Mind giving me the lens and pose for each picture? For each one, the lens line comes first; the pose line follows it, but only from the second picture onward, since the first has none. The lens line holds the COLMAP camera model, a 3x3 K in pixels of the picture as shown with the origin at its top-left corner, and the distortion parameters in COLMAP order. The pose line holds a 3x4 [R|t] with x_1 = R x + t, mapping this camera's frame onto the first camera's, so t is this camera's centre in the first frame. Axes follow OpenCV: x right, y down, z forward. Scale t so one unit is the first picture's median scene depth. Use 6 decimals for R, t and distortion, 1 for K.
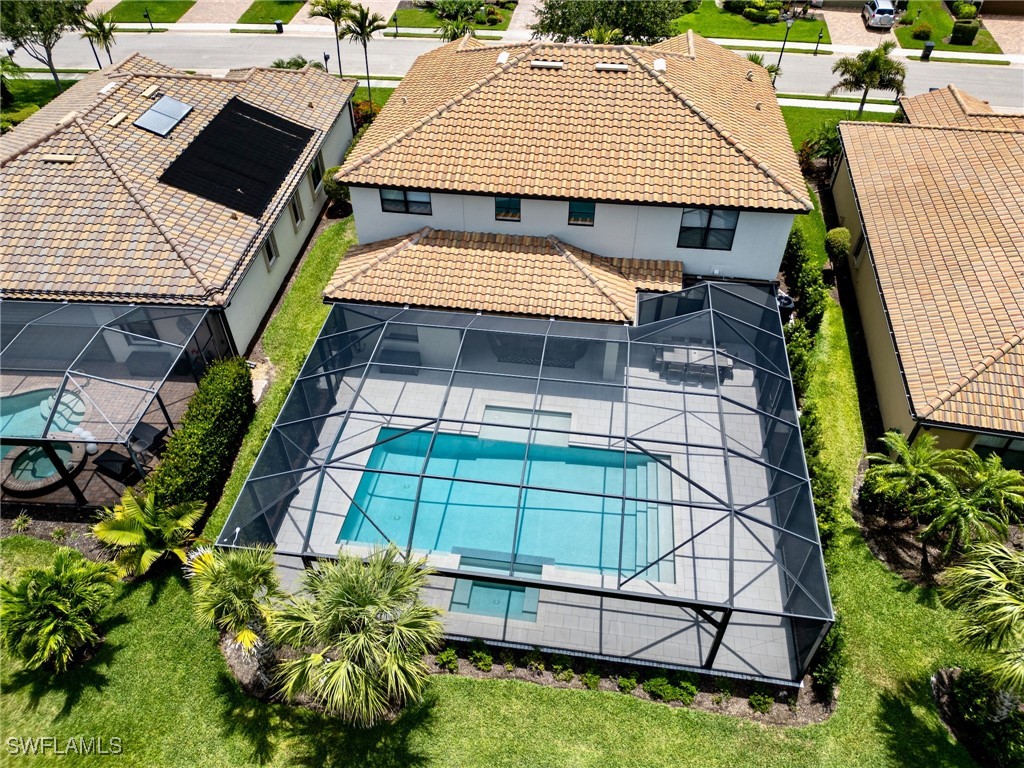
lens RADIAL K [[725.3, 0, 513.2], [0, 725.3, 385.5], [0, 0, 1]] dist [0.052895, -0.041898]
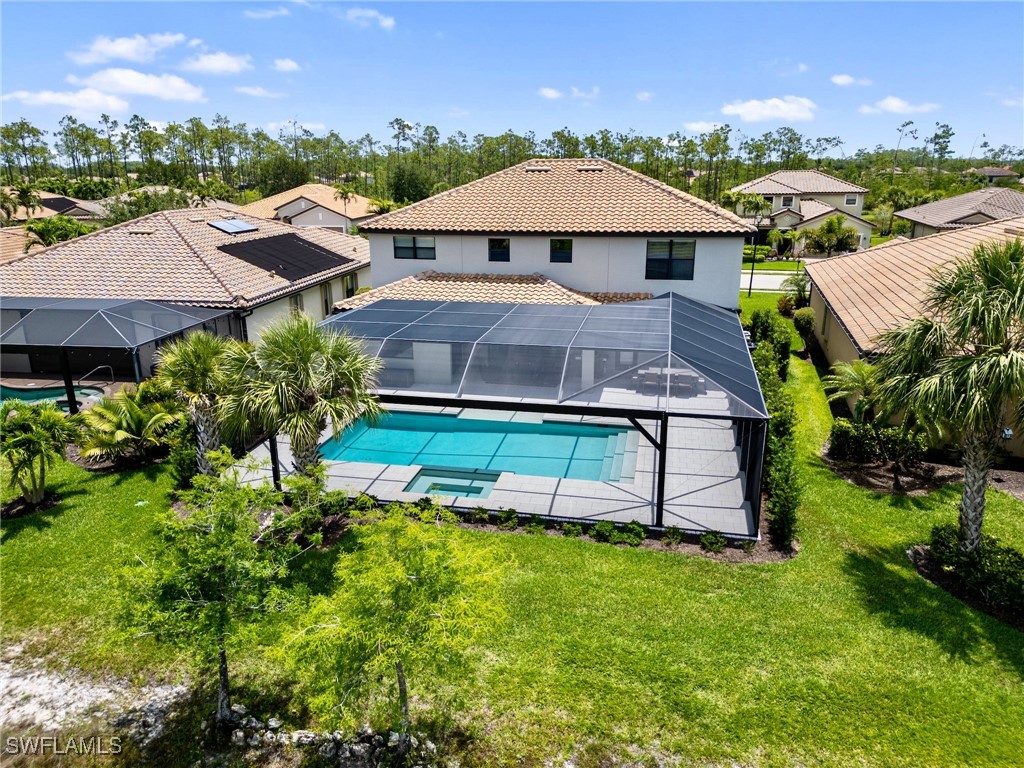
lens RADIAL K [[725.3, 0, 512.3], [0, 725.3, 388.8], [0, 0, 1]] dist [0.052895, -0.041898]
pose [[0.997448, 0.020583, -0.068368, 0.102190], [-0.048447, 0.898494, -0.436305, 0.485898], [0.052447, 0.438504, 0.897198, 0.046808]]
